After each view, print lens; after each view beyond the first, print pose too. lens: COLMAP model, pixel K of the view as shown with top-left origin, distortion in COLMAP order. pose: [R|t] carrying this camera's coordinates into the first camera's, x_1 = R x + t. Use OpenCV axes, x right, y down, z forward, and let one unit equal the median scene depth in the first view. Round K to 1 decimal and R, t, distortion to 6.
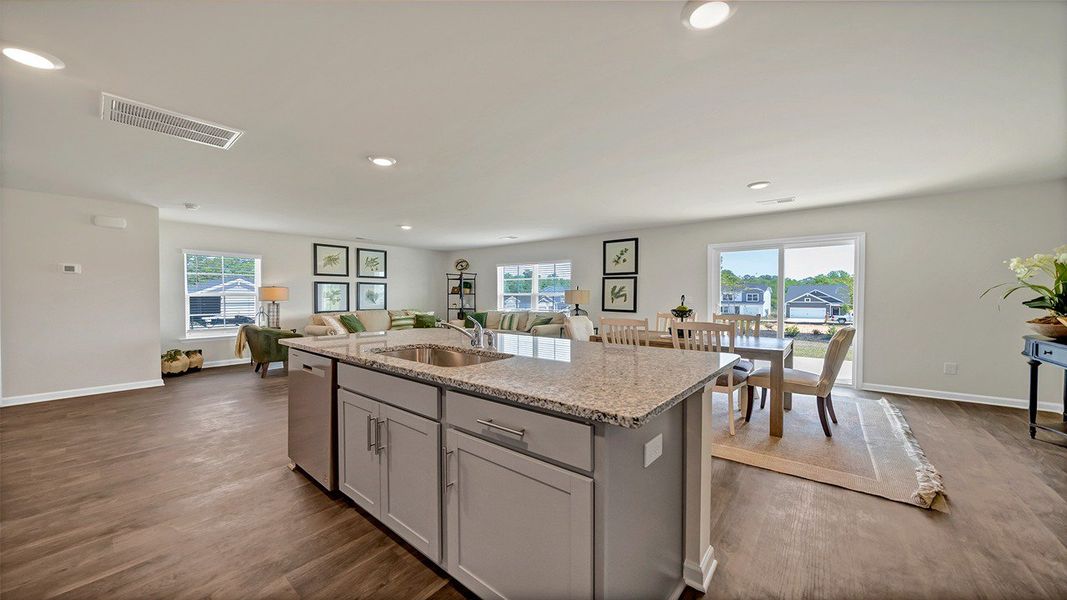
lens RADIAL K [[368.3, 0, 528.2], [0, 368.3, 300.9], [0, 0, 1]] dist [-0.000258, 0.000011]
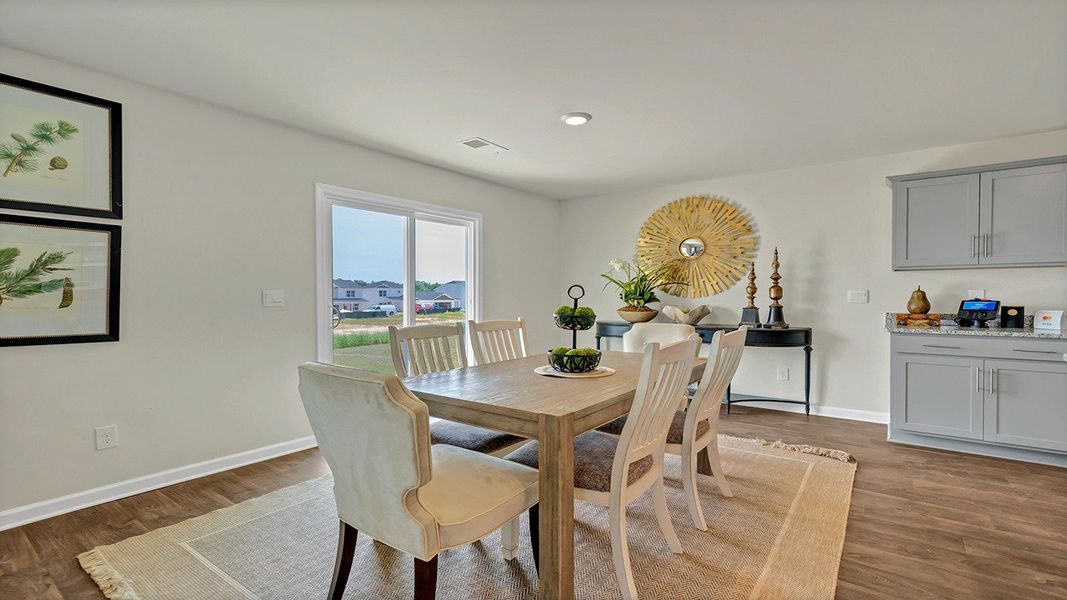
lens RADIAL K [[481.7, 0, 538.7], [0, 481.7, 301.2], [0, 0, 1]] dist [0.005825, 0.000229]
pose [[-0.049178, -0.011847, 0.998720, -0.135076], [0.016735, 0.999780, 0.012684, -0.001180], [-0.998650, 0.017337, -0.048968, 0.648925]]
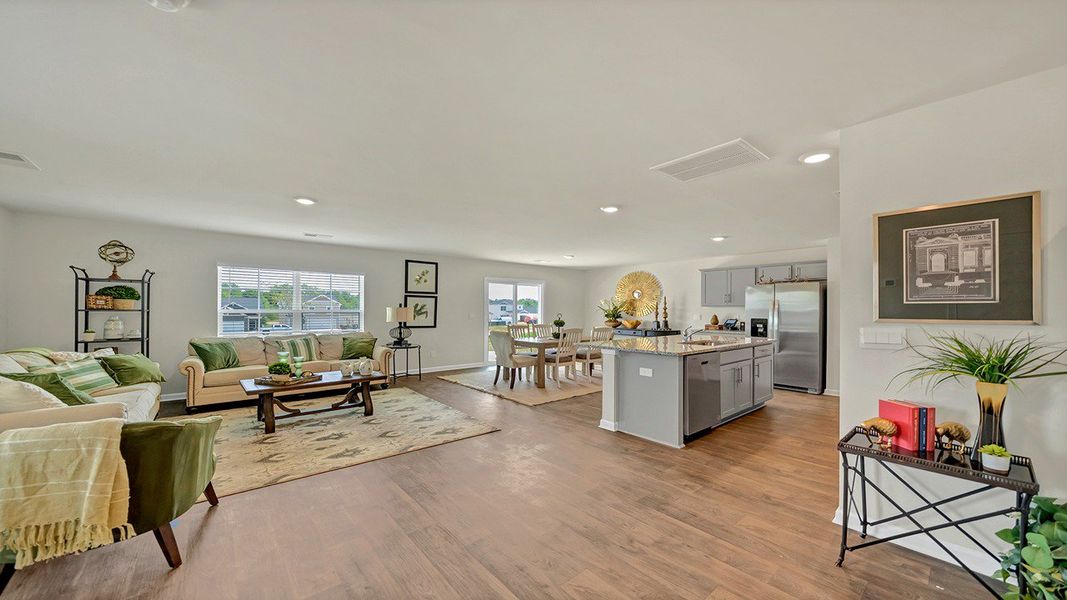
lens RADIAL K [[378.2, 0, 530.9], [0, 378.2, 306.8], [0, 0, 1]] dist [-0.001157, -0.000036]
pose [[0.189707, 0.009080, 0.981799, -0.789418], [0.009292, 0.999896, -0.011043, -0.016836], [-0.981797, 0.011218, 0.189603, 0.479121]]
